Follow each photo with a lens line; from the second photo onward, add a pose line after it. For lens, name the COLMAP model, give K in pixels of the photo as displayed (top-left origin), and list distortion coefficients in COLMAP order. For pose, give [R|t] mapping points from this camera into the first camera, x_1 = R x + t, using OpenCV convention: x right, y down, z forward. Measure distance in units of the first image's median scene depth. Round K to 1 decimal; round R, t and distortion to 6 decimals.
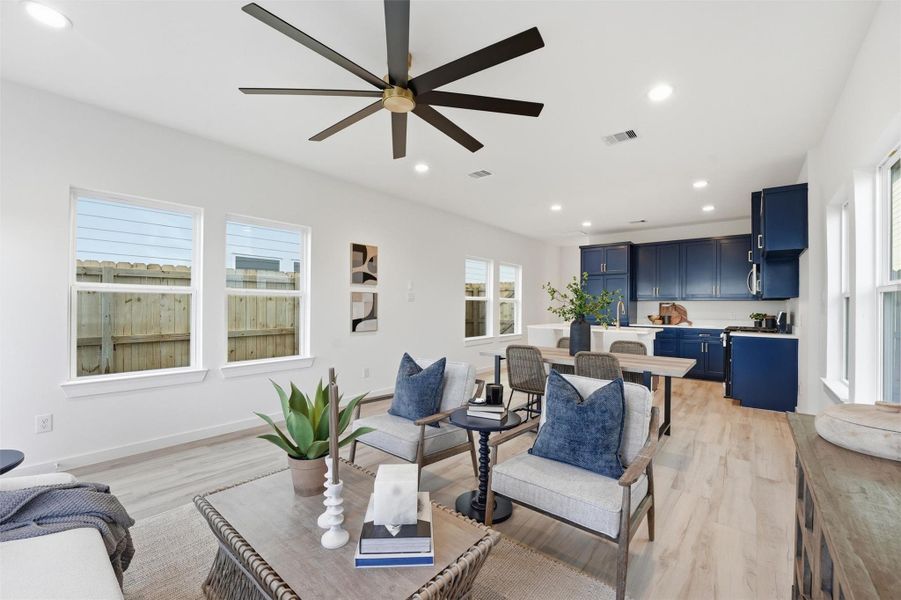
lens RADIAL K [[374.1, 0, 436.6], [0, 374.1, 307.0], [0, 0, 1]] dist [-0.024081, 0.002124]
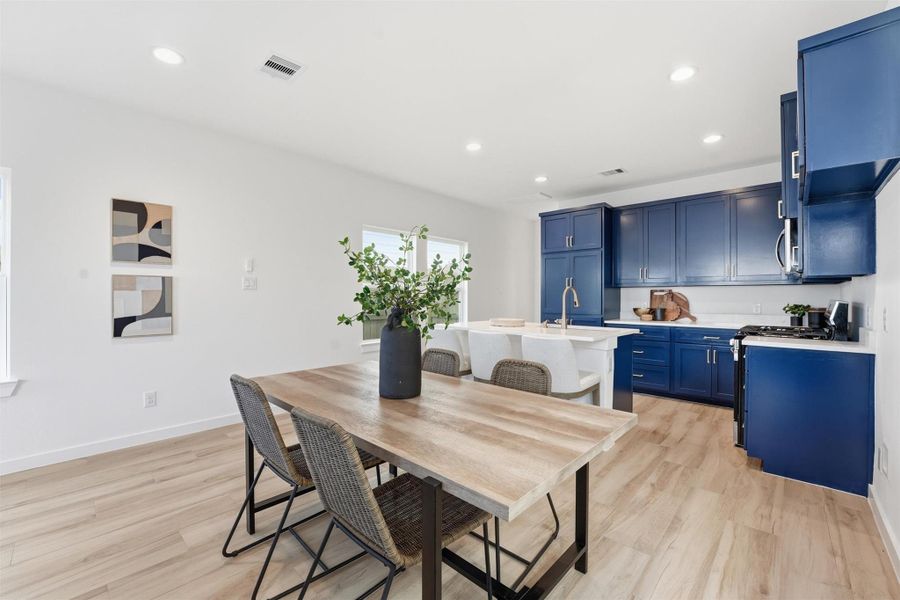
lens RADIAL K [[373.7, 0, 439.8], [0, 373.7, 299.6], [0, 0, 1]] dist [-0.024081, 0.002124]
pose [[0.998129, -0.006125, -0.060839, 0.346959], [0.006272, 0.999978, 0.002216, 0.004233], [0.060824, -0.002593, 0.998145, 0.385862]]
